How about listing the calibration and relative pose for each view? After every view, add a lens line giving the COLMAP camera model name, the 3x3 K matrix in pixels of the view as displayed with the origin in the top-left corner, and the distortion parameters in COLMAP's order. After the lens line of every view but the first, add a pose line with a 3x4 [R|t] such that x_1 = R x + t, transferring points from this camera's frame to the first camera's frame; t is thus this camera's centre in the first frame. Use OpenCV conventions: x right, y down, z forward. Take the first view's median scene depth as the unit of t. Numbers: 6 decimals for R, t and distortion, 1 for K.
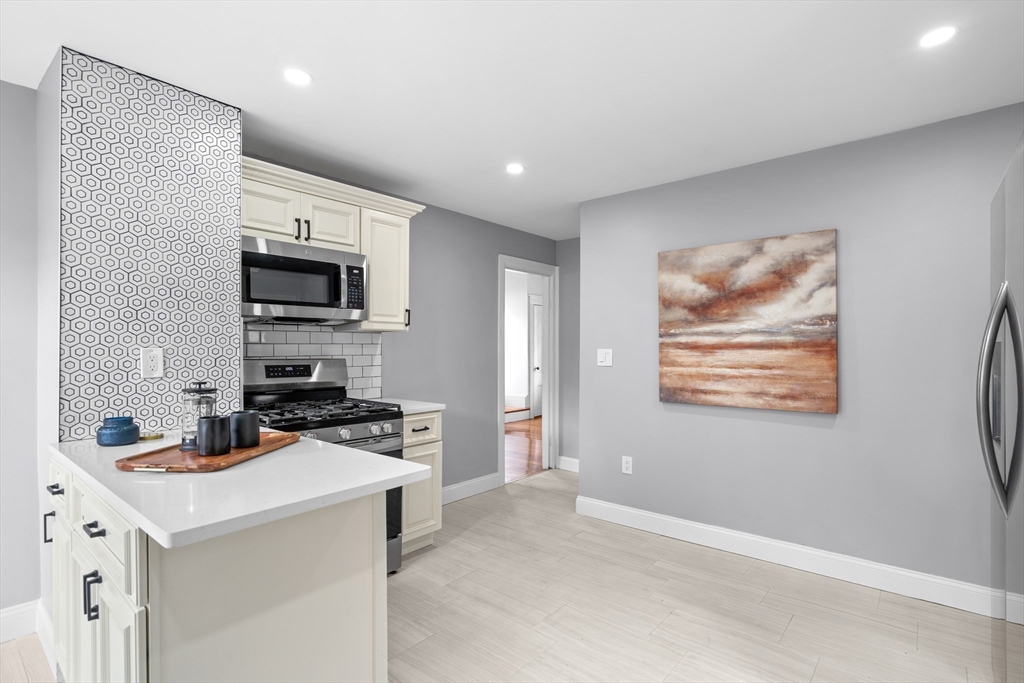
lens RADIAL K [[489.4, 0, 511.0], [0, 489.4, 349.4], [0, 0, 1]] dist [0.003469, 0.000528]
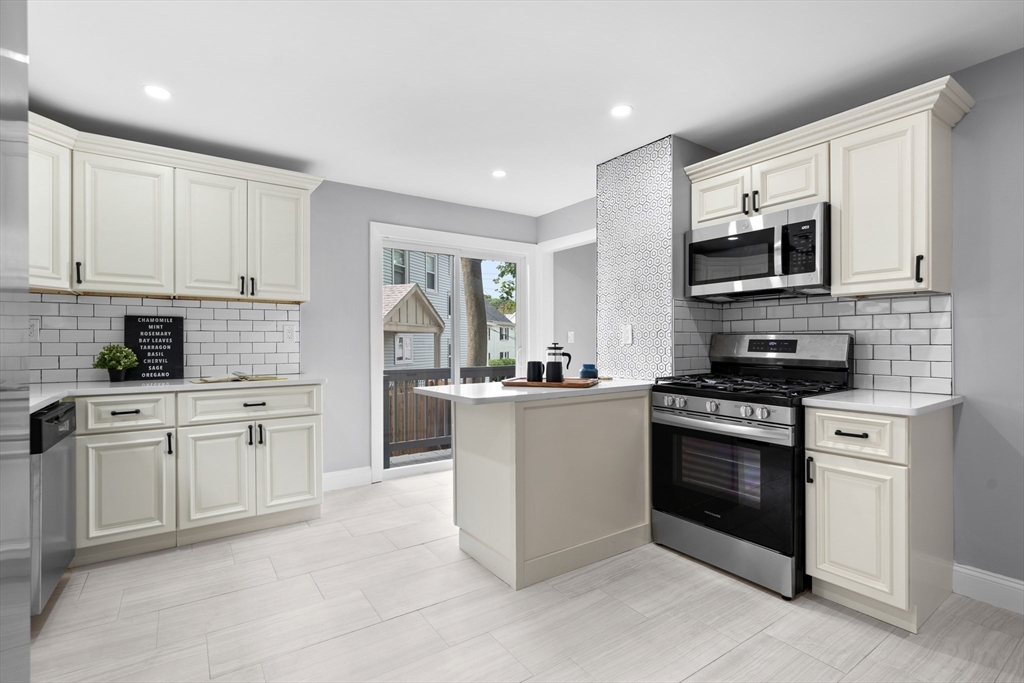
lens RADIAL K [[489.4, 0, 513.0], [0, 489.4, 339.8], [0, 0, 1]] dist [0.003469, 0.000528]
pose [[-0.256590, -0.000076, -0.966520, 0.642169], [0.001951, 0.999998, -0.000597, 0.032635], [0.966518, -0.002038, -0.256590, 0.768421]]
